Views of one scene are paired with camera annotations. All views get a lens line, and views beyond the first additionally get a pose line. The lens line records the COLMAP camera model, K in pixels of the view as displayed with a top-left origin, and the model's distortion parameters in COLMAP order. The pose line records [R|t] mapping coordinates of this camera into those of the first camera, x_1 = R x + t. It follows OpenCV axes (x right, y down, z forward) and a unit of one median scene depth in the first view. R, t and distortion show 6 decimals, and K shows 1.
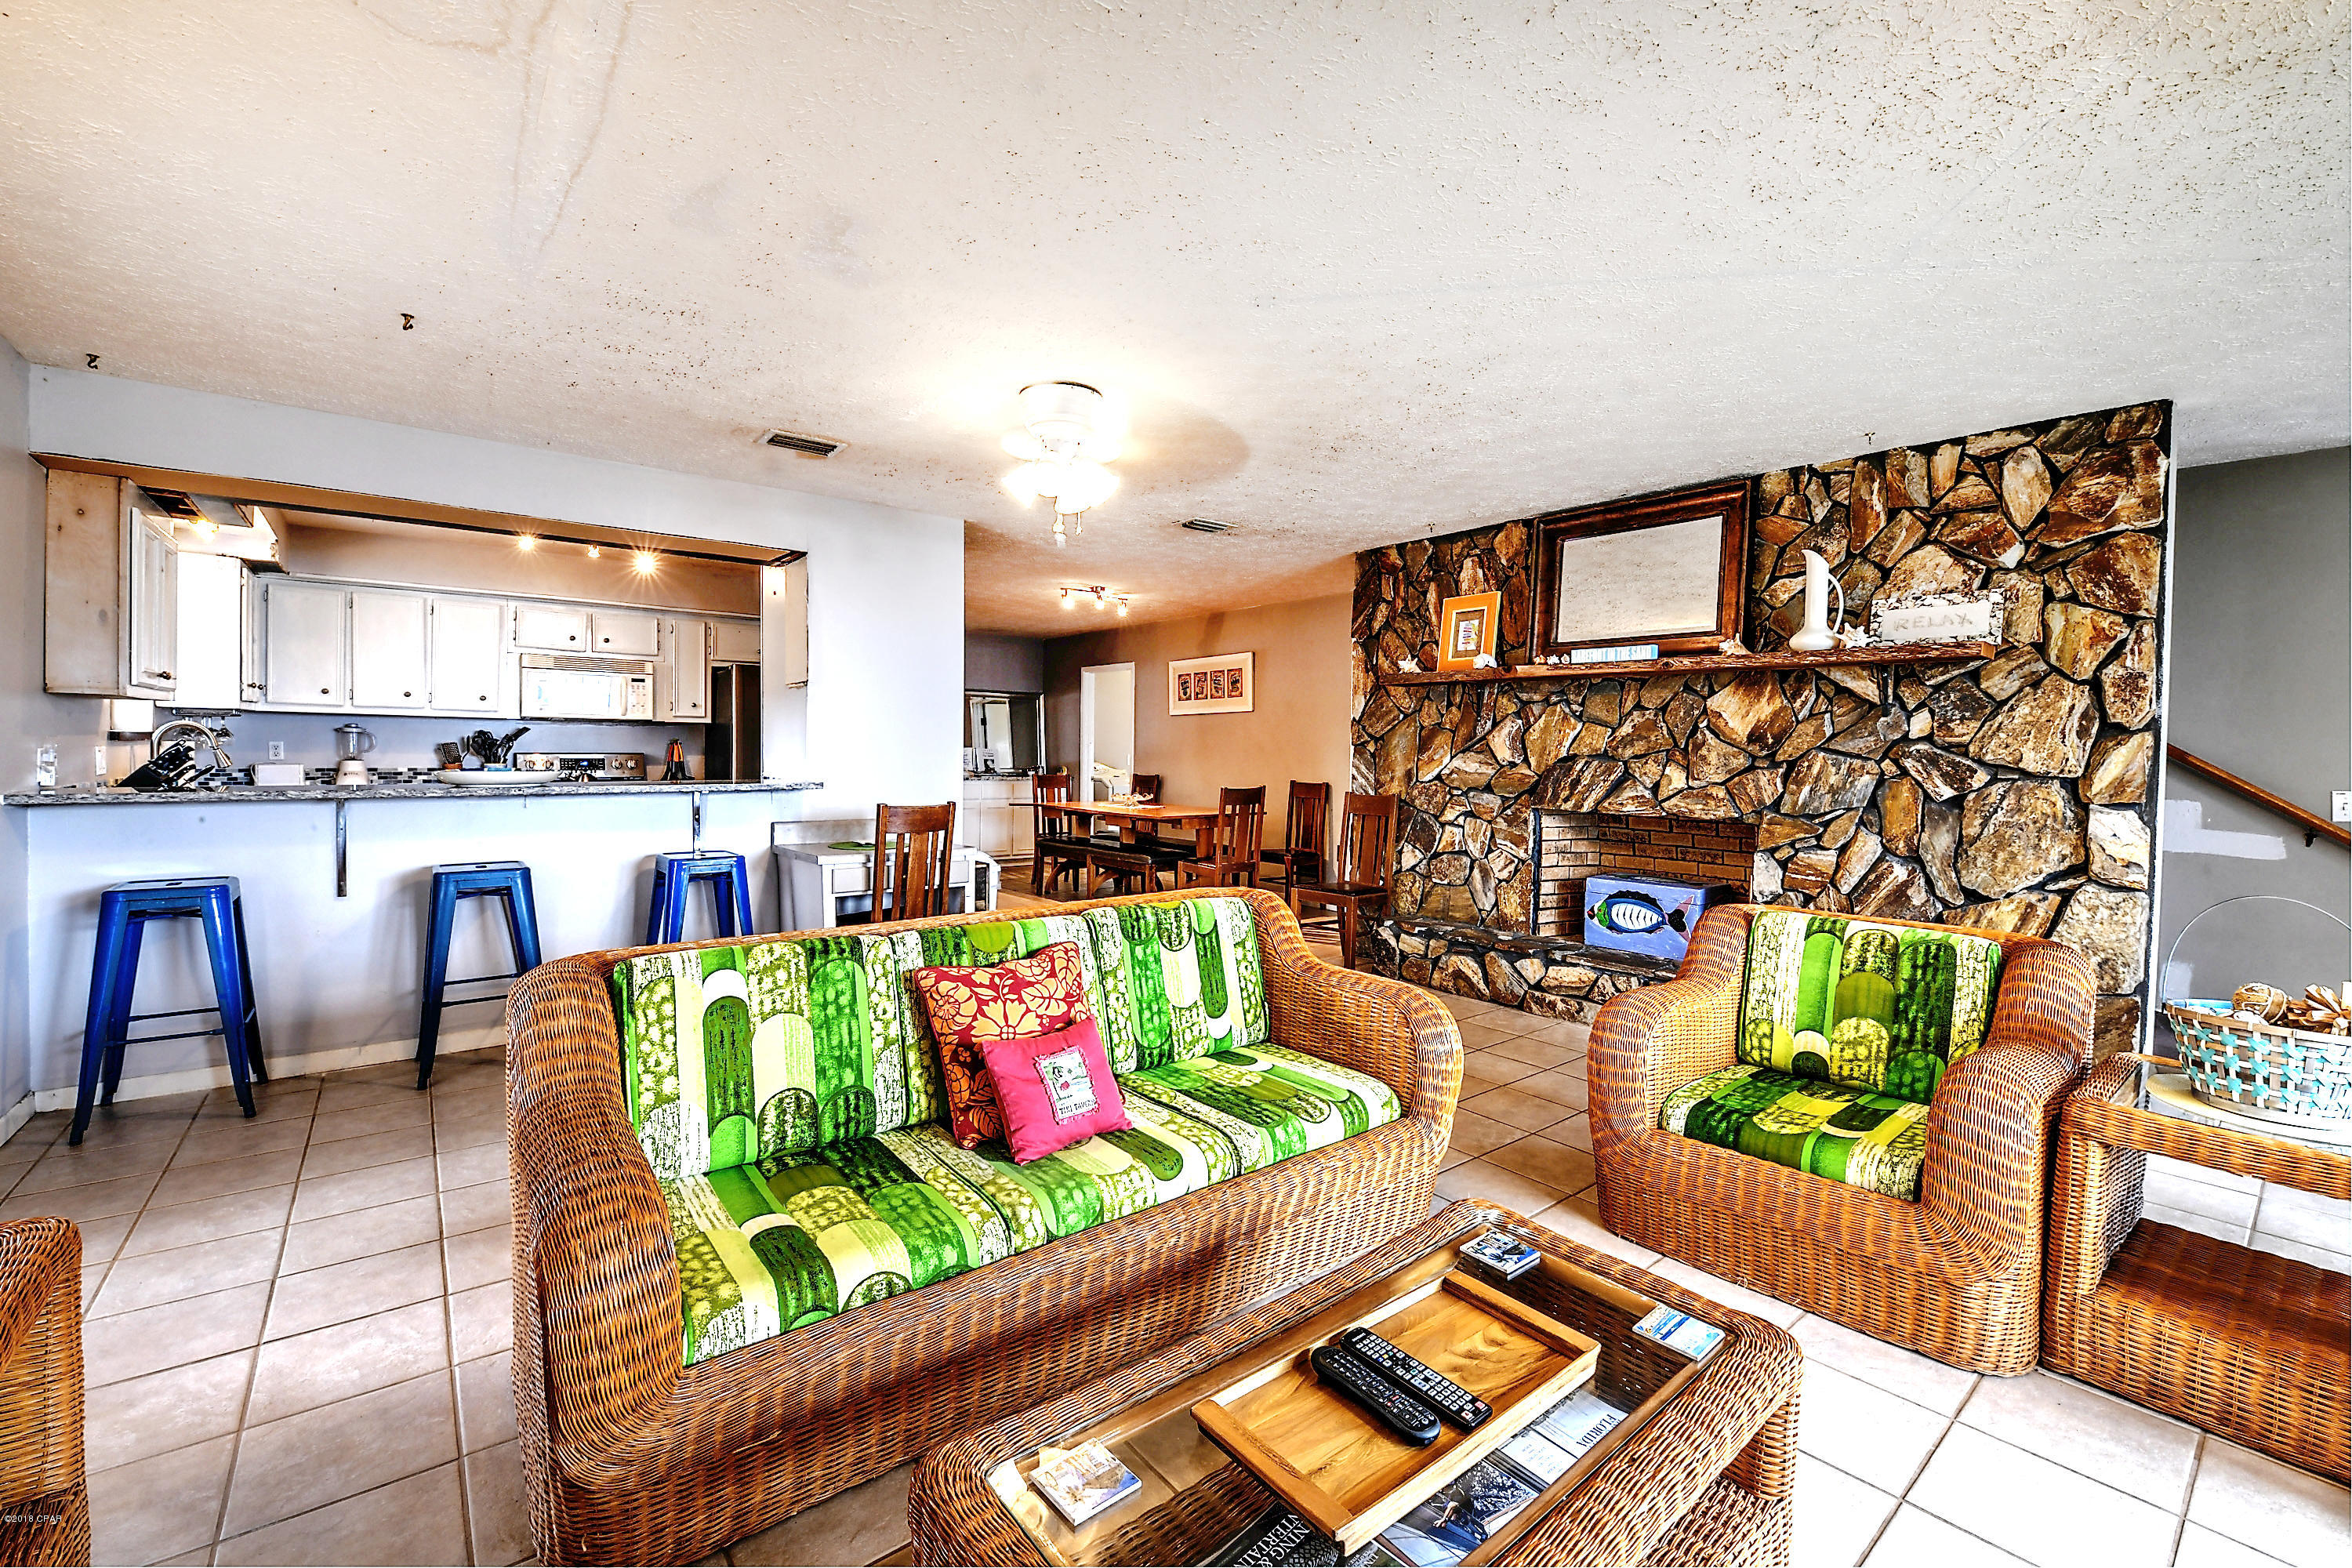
lens RADIAL K [[952.0, 0, 1175.1], [0, 952.0, 771.9], [0, 0, 1]] dist [-0.019322, -0.000523]
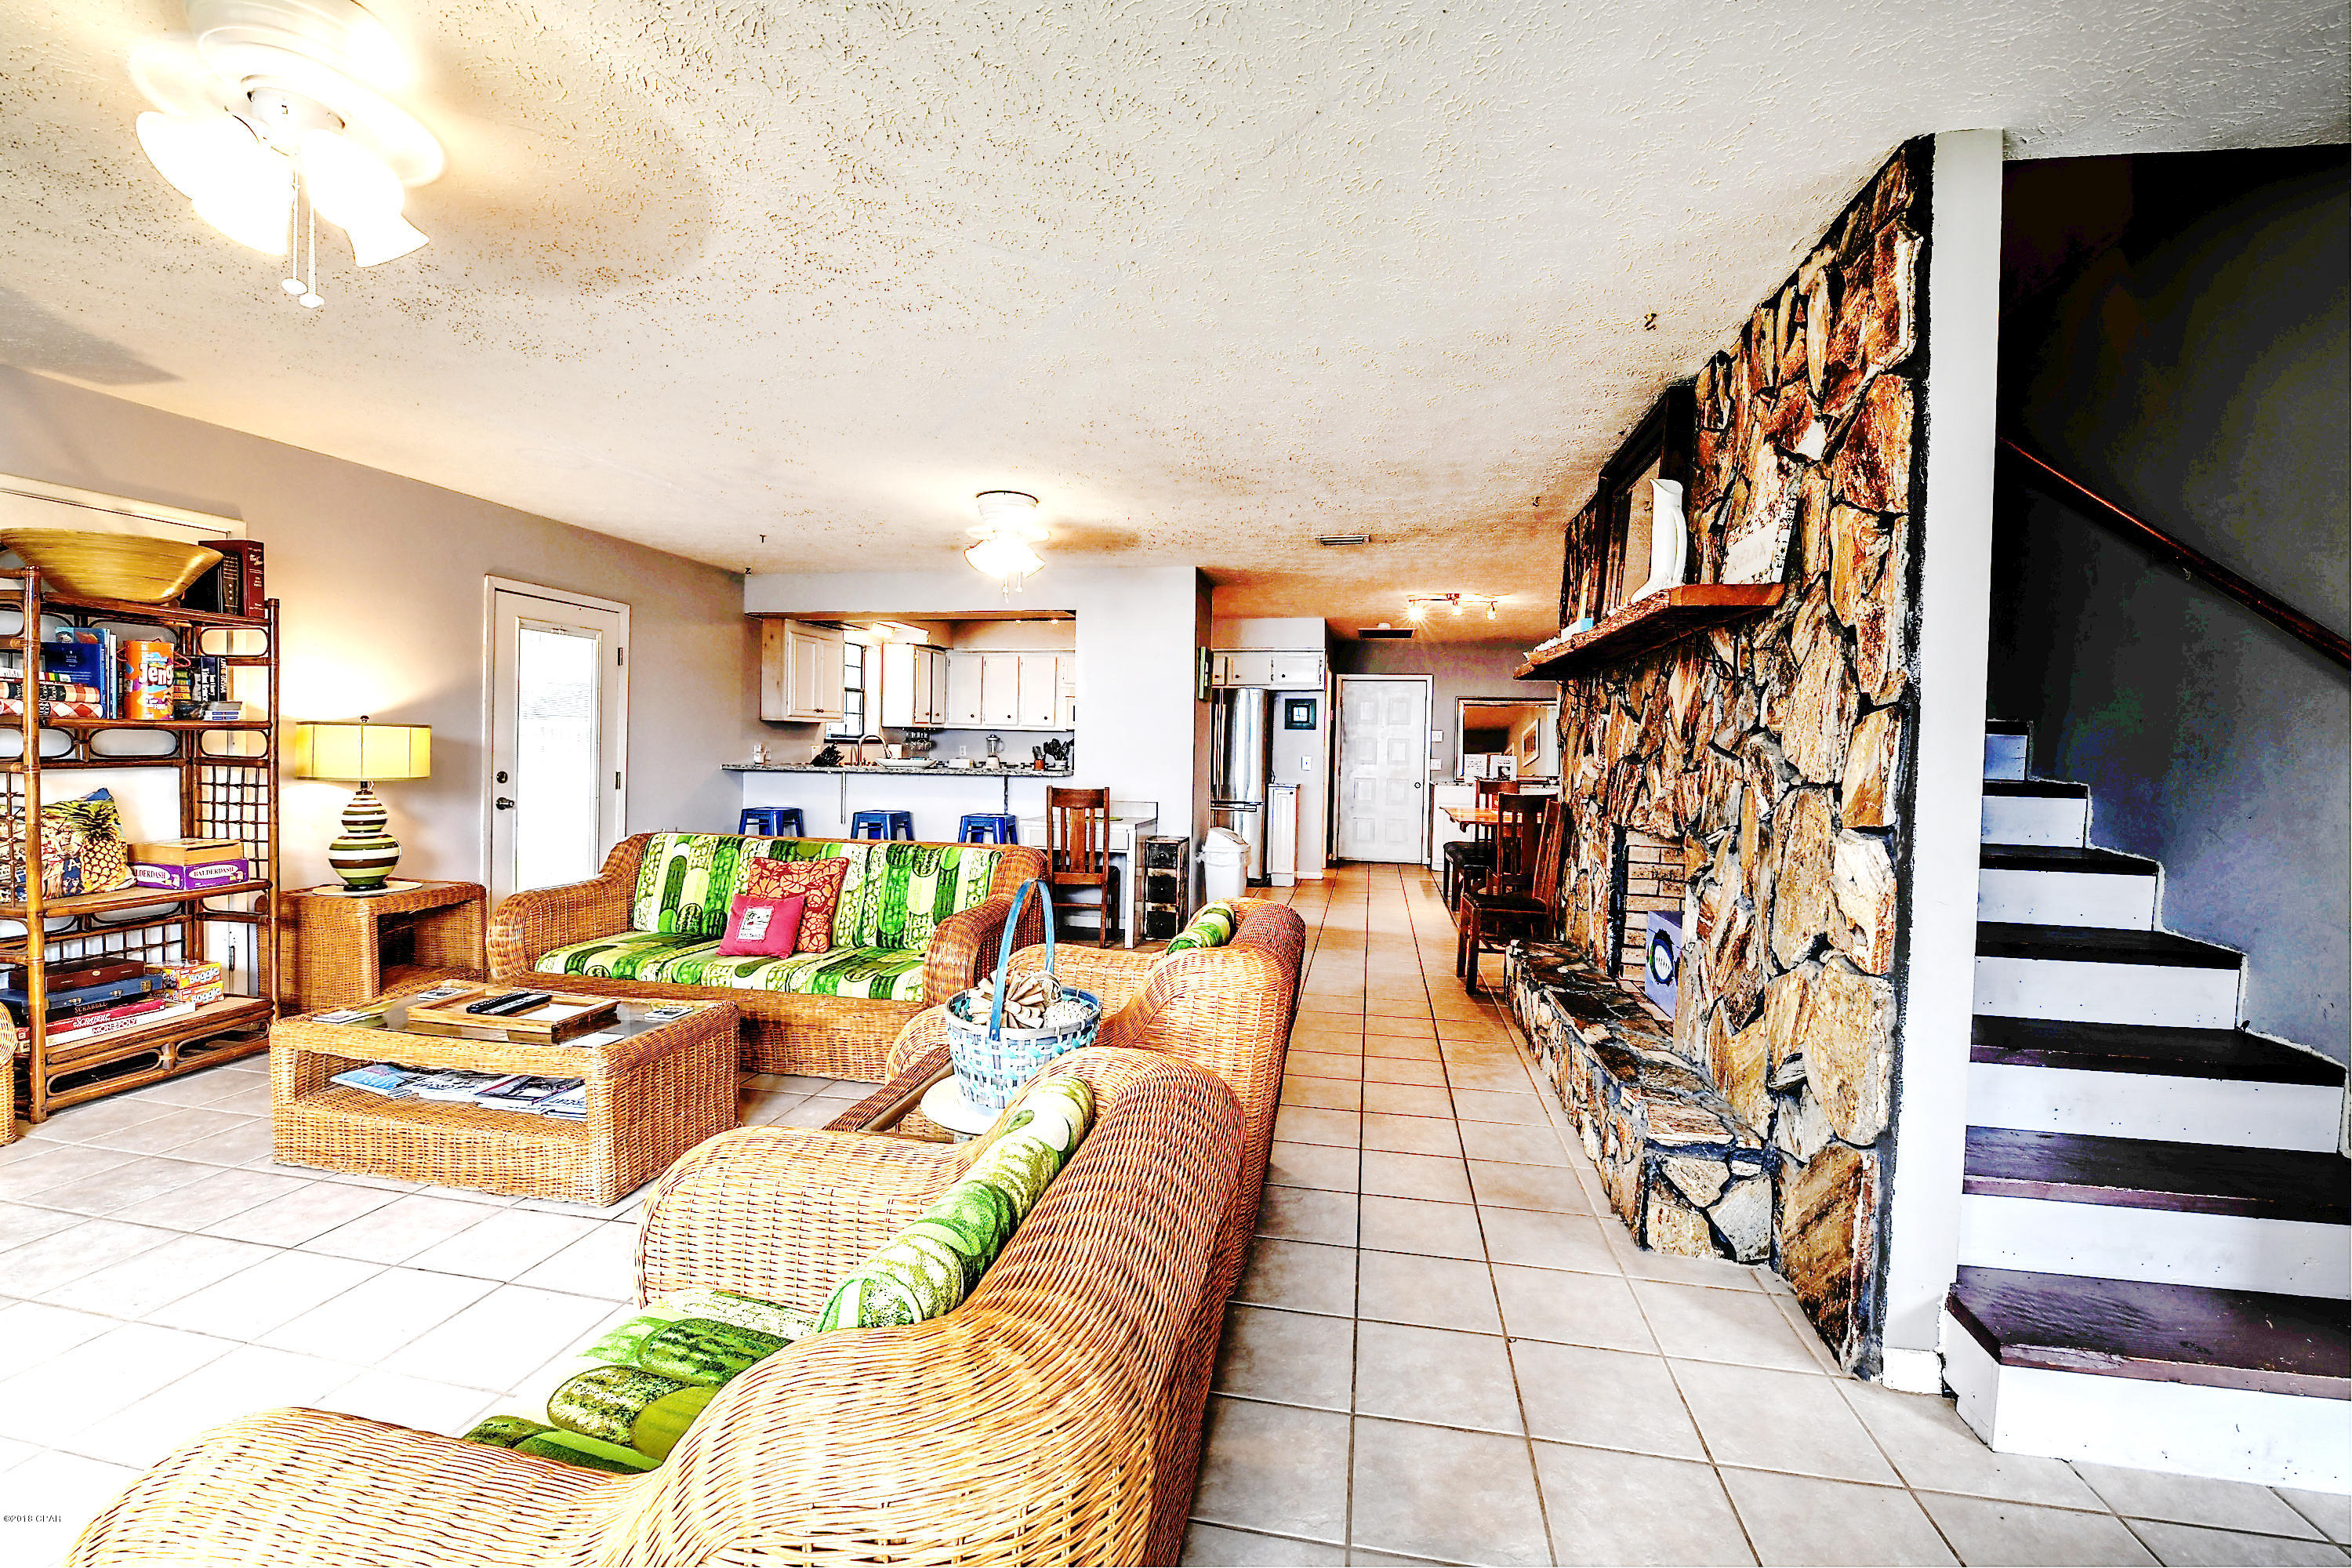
lens RADIAL K [[952.0, 0, 1175.1], [0, 952.0, 771.9], [0, 0, 1]] dist [-0.019322, -0.000523]
pose [[0.661220, 0.018889, -0.749955, 0.981222], [-0.029076, 0.999577, -0.000460, 0.009119], [0.749629, 0.022110, 0.661489, 0.220176]]
